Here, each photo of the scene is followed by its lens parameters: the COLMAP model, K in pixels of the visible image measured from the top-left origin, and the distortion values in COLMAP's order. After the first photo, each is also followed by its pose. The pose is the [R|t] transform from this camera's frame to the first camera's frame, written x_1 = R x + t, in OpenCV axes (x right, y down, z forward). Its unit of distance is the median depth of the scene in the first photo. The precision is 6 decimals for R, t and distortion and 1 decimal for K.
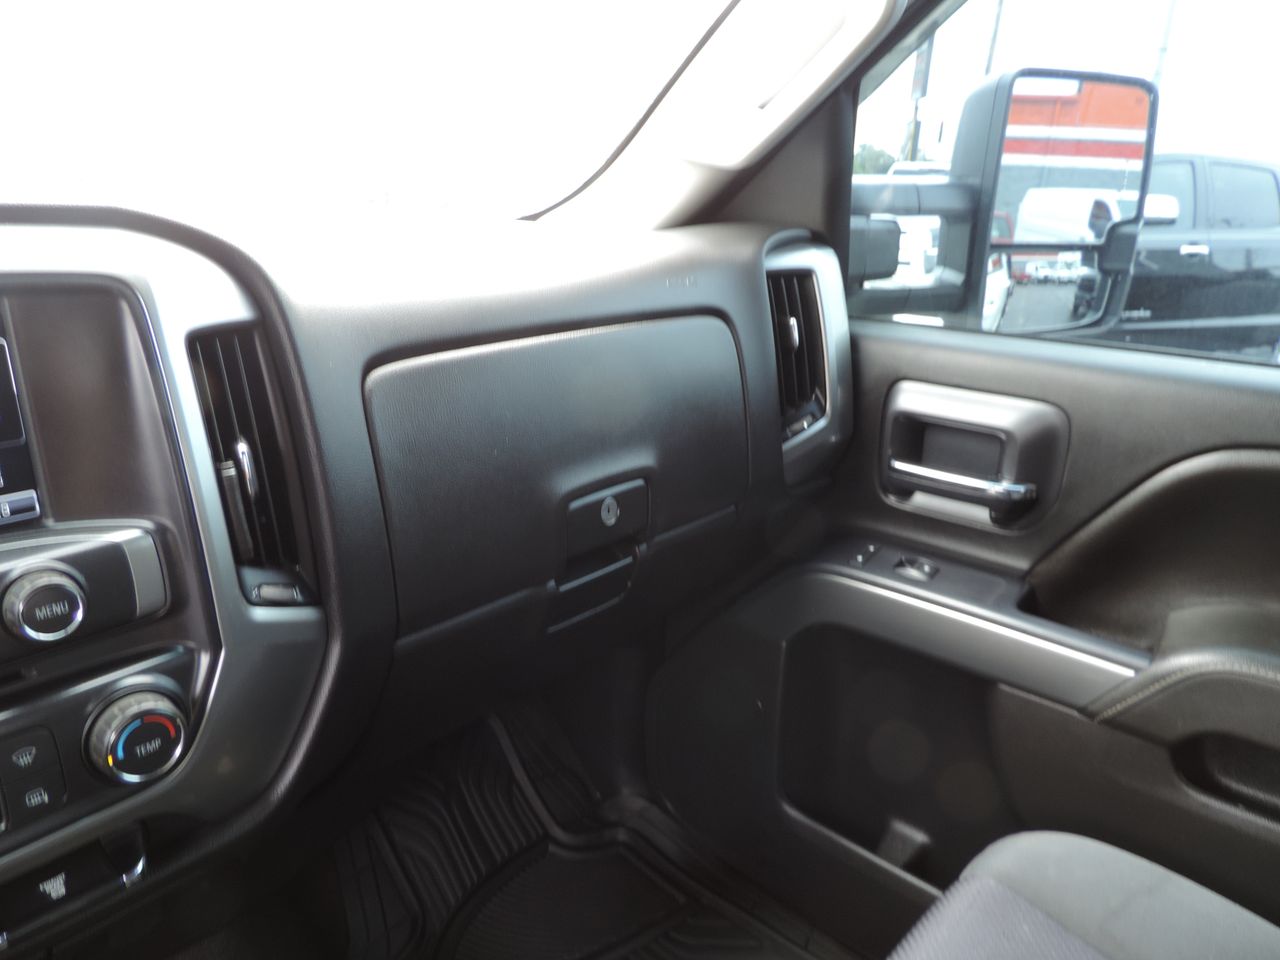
lens RADIAL K [[903.8, 0, 640.0], [0, 903.8, 480.0], [0, 0, 1]] dist [-0.004791, -0.004180]
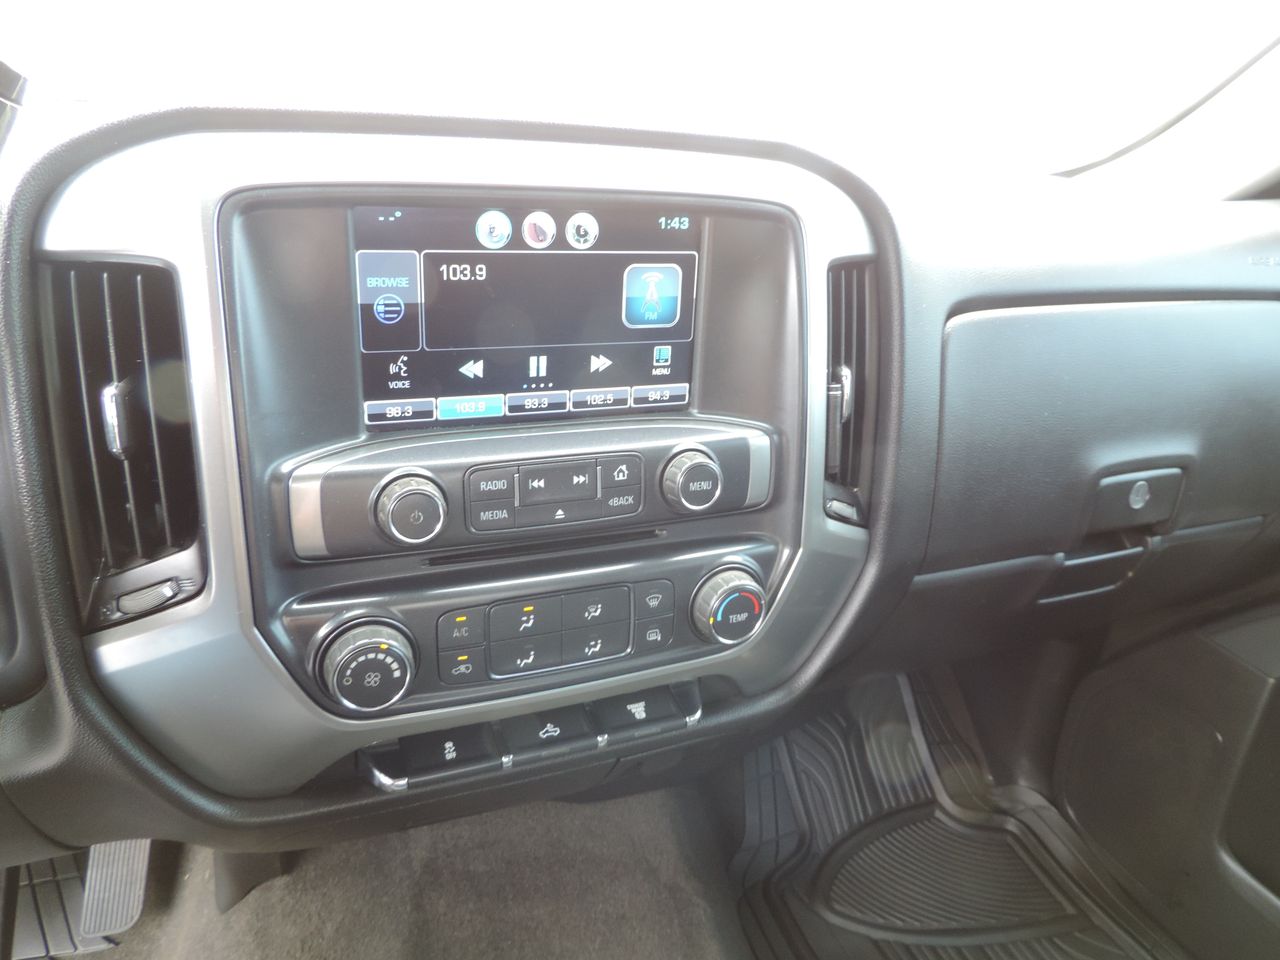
lens RADIAL K [[903.8, 0, 640.0], [0, 903.8, 480.0], [0, 0, 1]] dist [-0.004791, -0.004180]
pose [[0.904249, 0.189741, -0.382535, -0.204116], [-0.168970, 0.981727, 0.087528, 0.034673], [0.392152, -0.014510, 0.919786, -0.096417]]
